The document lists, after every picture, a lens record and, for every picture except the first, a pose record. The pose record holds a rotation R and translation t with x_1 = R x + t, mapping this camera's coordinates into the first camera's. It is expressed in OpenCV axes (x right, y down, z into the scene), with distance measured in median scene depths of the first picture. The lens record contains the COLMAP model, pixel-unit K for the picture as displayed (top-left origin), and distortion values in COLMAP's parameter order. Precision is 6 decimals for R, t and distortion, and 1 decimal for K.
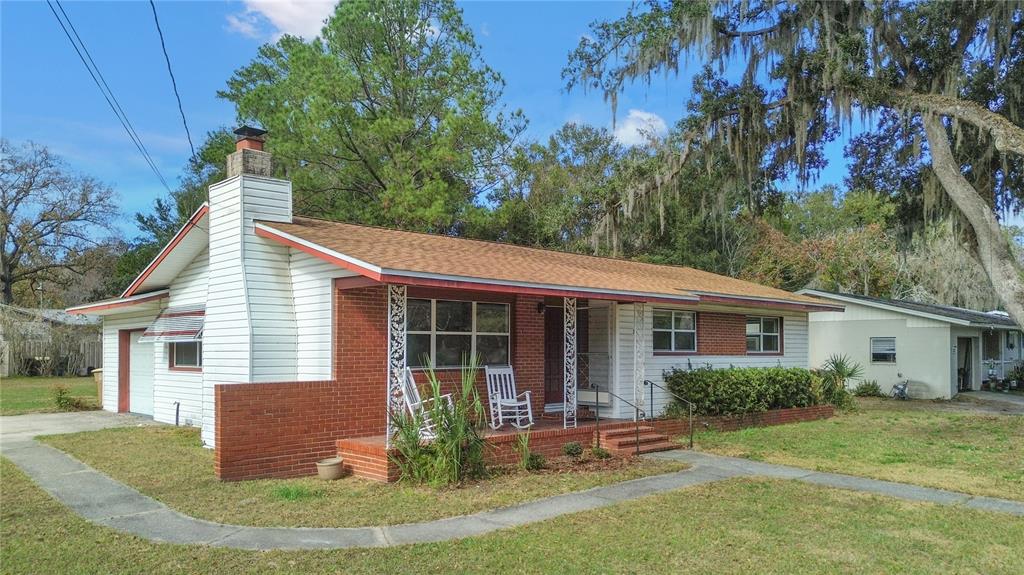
lens RADIAL K [[738.9, 0, 512.6], [0, 738.9, 318.1], [0, 0, 1]] dist [0.070307, -0.072745]
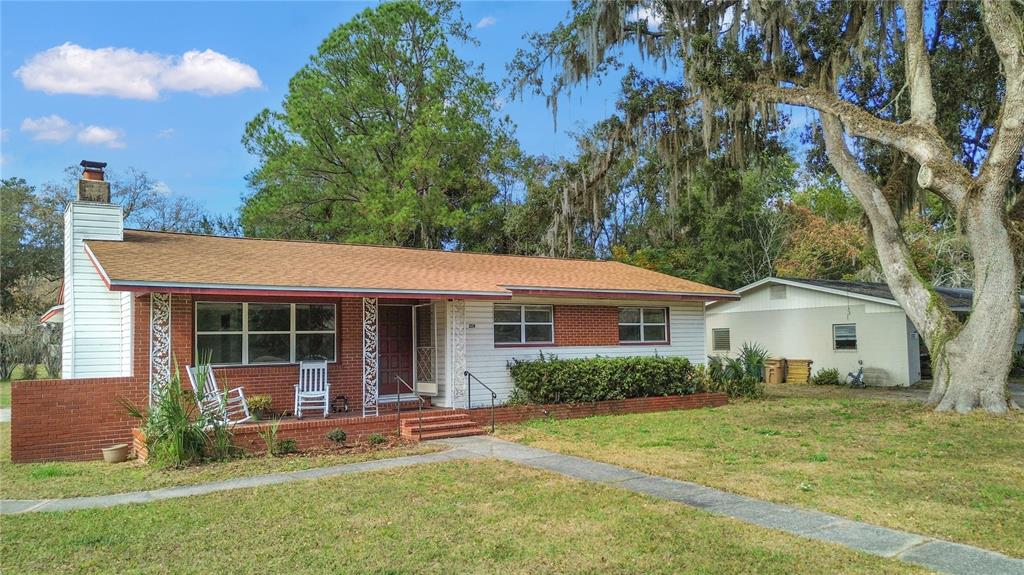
lens RADIAL K [[724.5, 0, 512.0], [0, 724.5, 287.5], [0, 0, 1]] dist [0.068708, -0.064070]
pose [[0.988656, -0.031753, -0.146801, 0.355779], [0.026753, 0.998997, -0.035904, 0.001789], [0.147794, 0.031569, 0.988514, -0.030636]]
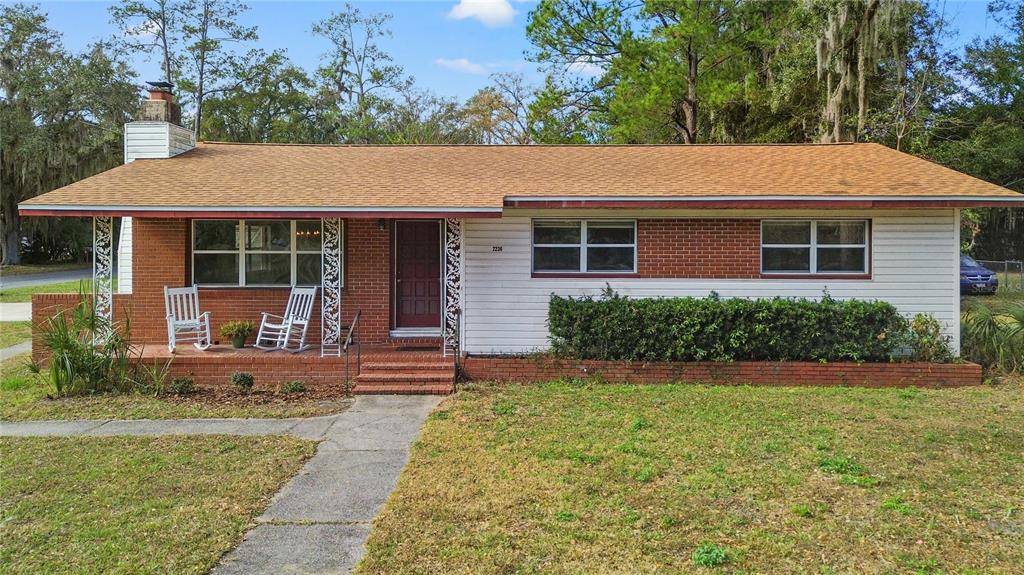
lens RADIAL K [[724.5, 0, 512.0], [0, 724.5, 287.5], [0, 0, 1]] dist [0.068708, -0.064070]
pose [[0.722201, 0.042469, -0.690378, 0.687376], [0.029328, 0.995335, 0.091908, -0.011263], [0.691061, -0.086624, 0.717587, 0.403879]]
